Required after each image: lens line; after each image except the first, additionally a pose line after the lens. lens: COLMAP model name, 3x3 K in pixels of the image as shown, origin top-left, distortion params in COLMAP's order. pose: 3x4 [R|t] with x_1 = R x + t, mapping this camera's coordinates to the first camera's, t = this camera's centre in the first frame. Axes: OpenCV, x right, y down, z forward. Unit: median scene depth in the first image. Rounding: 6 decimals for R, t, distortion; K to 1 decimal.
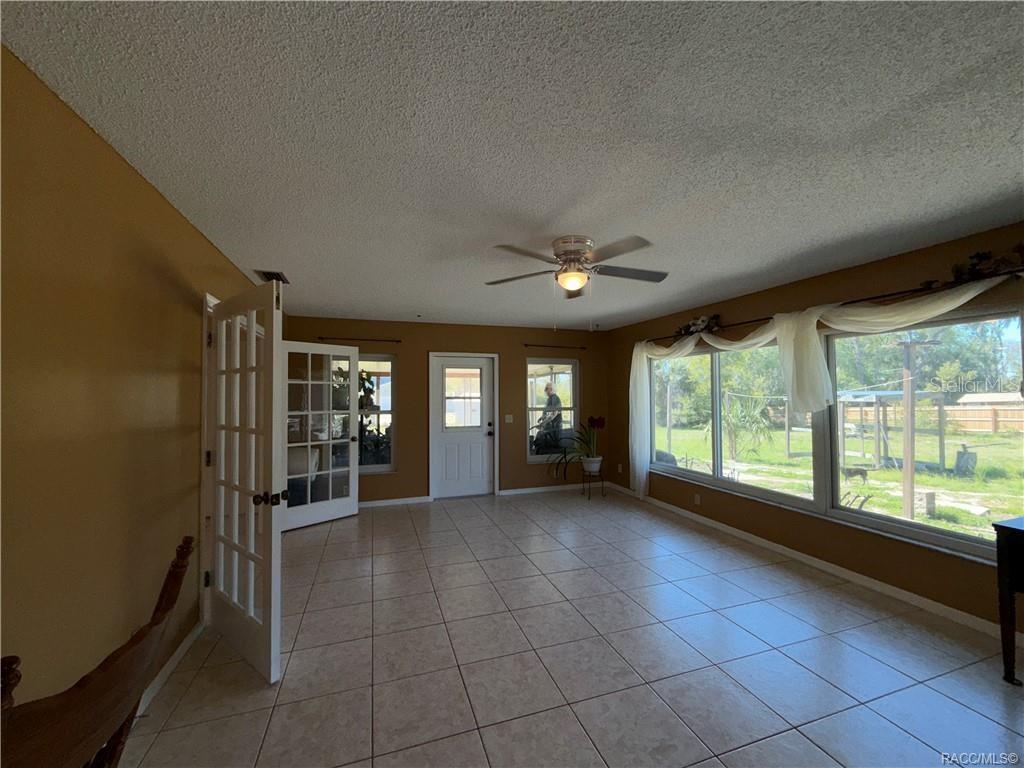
lens RADIAL K [[408.3, 0, 509.9], [0, 408.3, 386.1], [0, 0, 1]] dist [-0.001099, 0.000614]
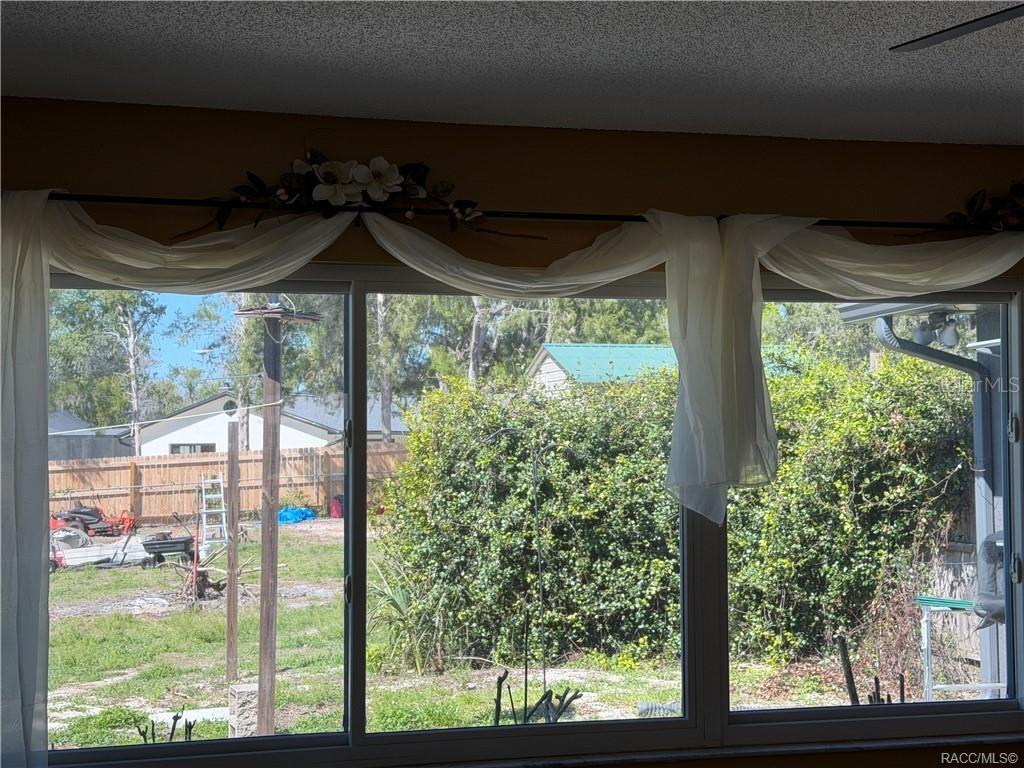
lens RADIAL K [[1422.9, 0, 515.1], [0, 1422.9, 388.2], [0, 0, 1]] dist [0.127668, 0.000000]
pose [[0.093550, 0.037247, 0.994918, -0.442936], [-0.011824, 0.999271, -0.036298, 0.018359], [-0.995544, -0.008369, 0.093923, 0.754563]]
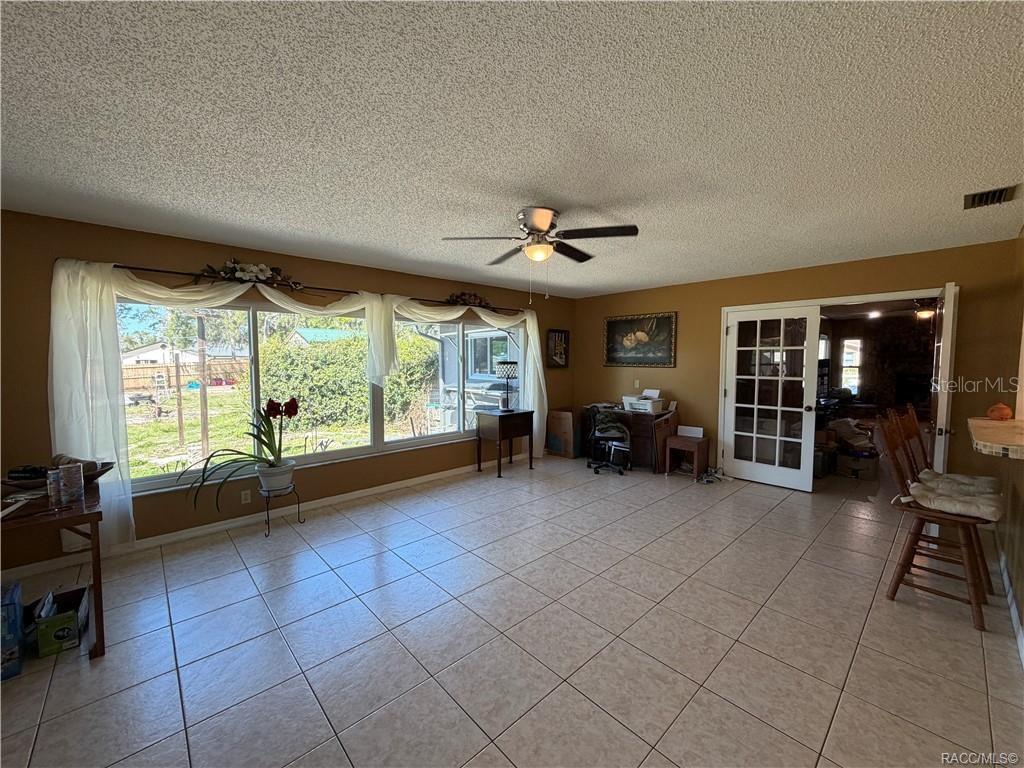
lens RADIAL K [[408.3, 0, 509.0], [0, 408.3, 384.0], [0, 0, 1]] dist [-0.001099, 0.000614]
pose [[-0.404592, -0.055252, 0.912827, -0.427144], [-0.014722, 0.998437, 0.053909, 0.011590], [-0.914379, 0.008373, -0.404773, 0.817777]]
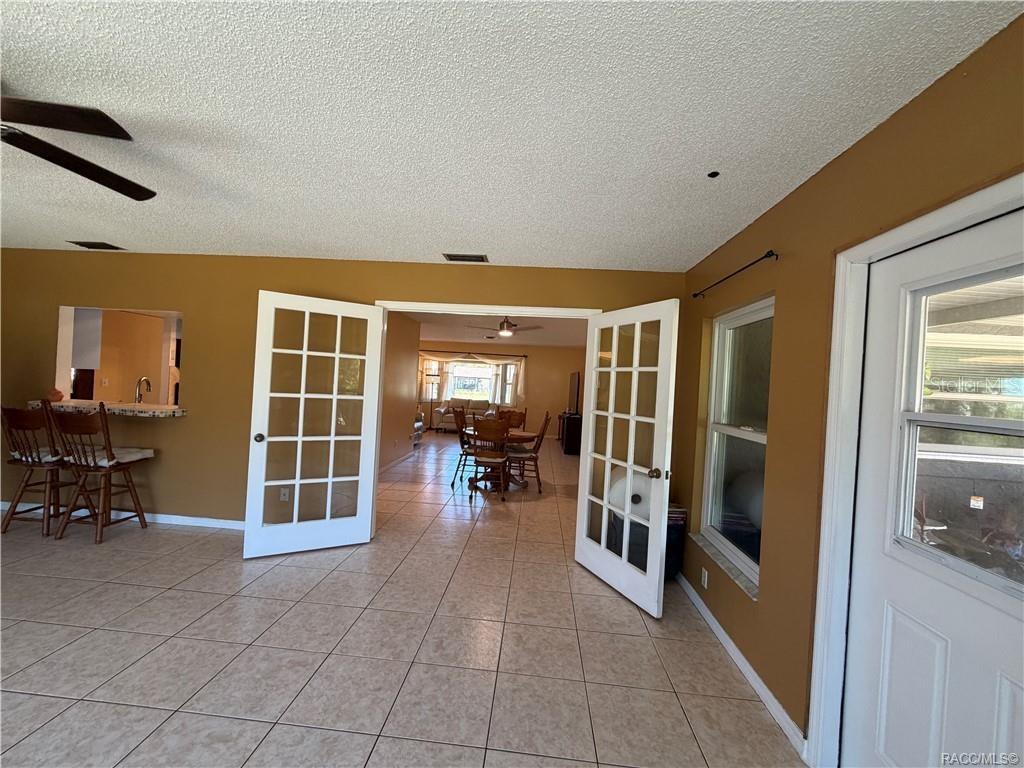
lens RADIAL K [[408.3, 0, 509.7], [0, 408.3, 383.5], [0, 0, 1]] dist [-0.001099, 0.000614]
pose [[-0.387569, -0.014155, -0.921732, 0.186789], [-0.035379, 0.999374, -0.000472, 0.019552], [0.921161, 0.032427, -0.387828, 1.034656]]
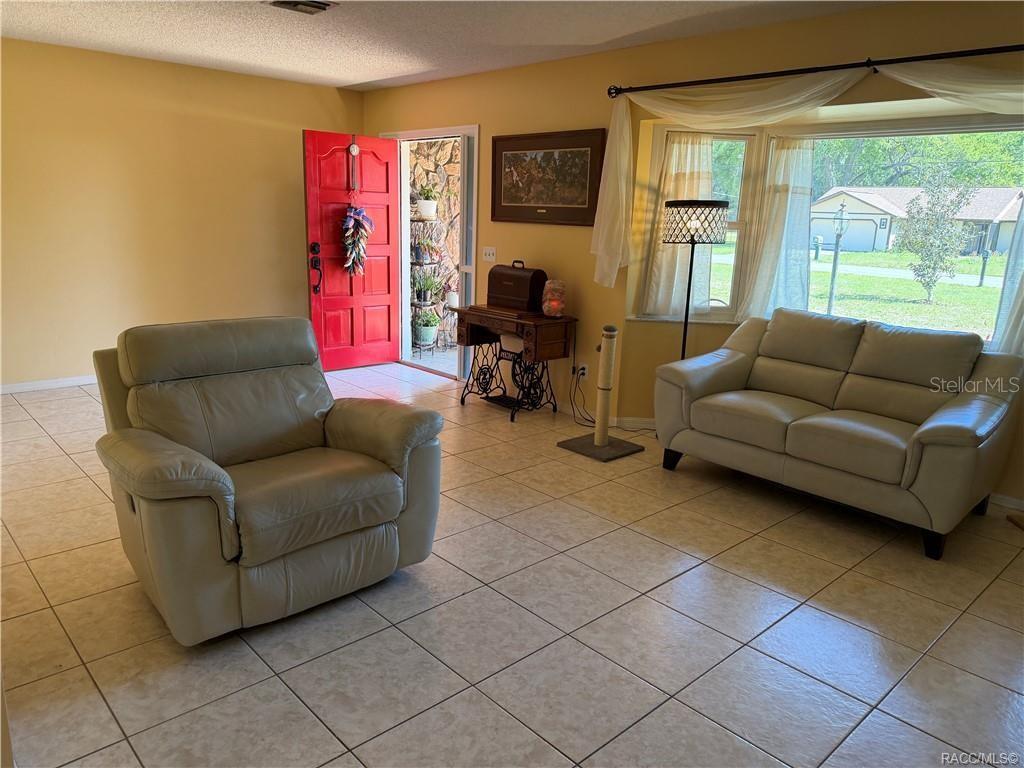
lens RADIAL K [[719.3, 0, 507.8], [0, 719.3, 385.9], [0, 0, 1]] dist [0.074695, -0.098866]
pose [[-0.911676, 0.069451, -0.404998, -1.195784], [-0.022576, 0.975658, 0.218131, 0.016552], [0.410289, 0.208008, -0.887917, 0.485765]]
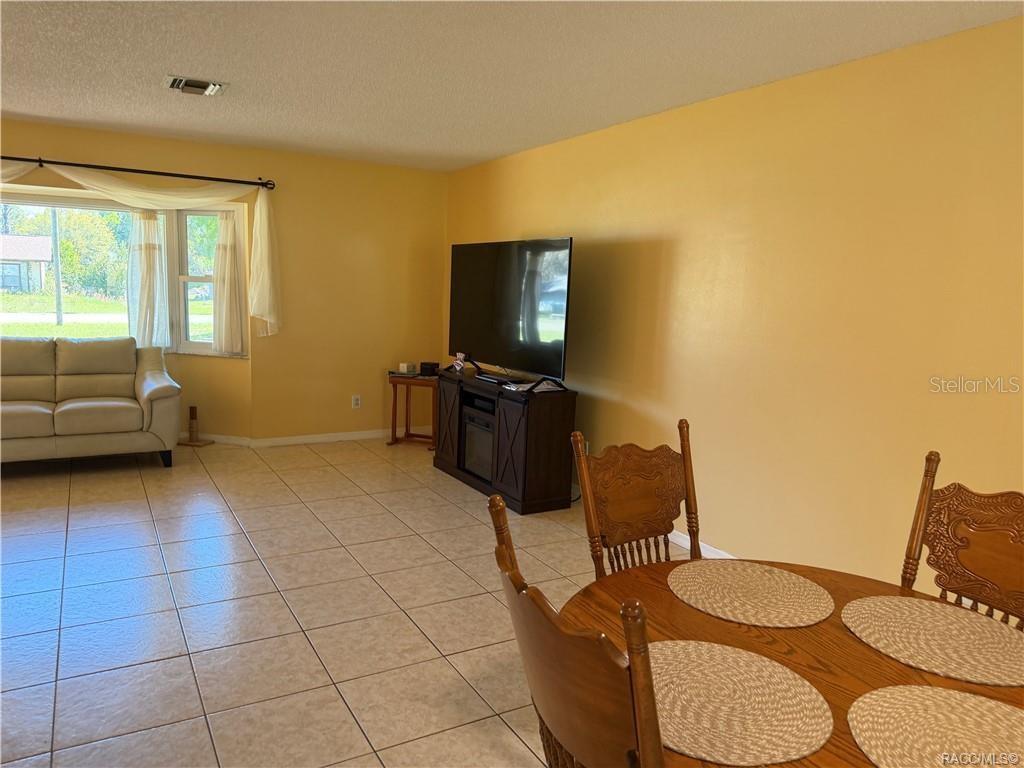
lens RADIAL K [[719.3, 0, 506.8], [0, 719.3, 388.7], [0, 0, 1]] dist [0.074695, -0.098866]
pose [[0.191872, 0.150790, -0.969767, -0.641843], [-0.016832, 0.988486, 0.150370, 0.010535], [0.981276, -0.012528, 0.192201, 0.383951]]
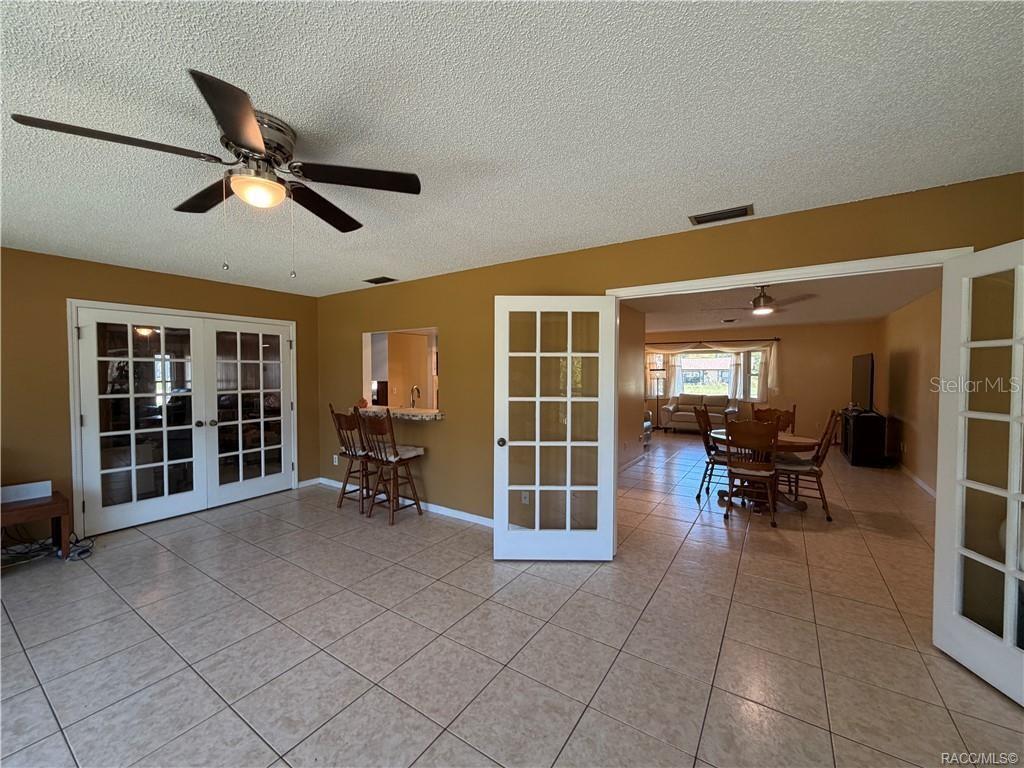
lens RADIAL K [[408.3, 0, 509.5], [0, 408.3, 384.2], [0, 0, 1]] dist [-0.001099, 0.000614]
pose [[-0.792469, 0.021835, -0.609521, 0.130323], [0.015649, 0.999758, 0.015469, 0.016950], [0.609711, 0.002720, -0.792619, 0.947618]]
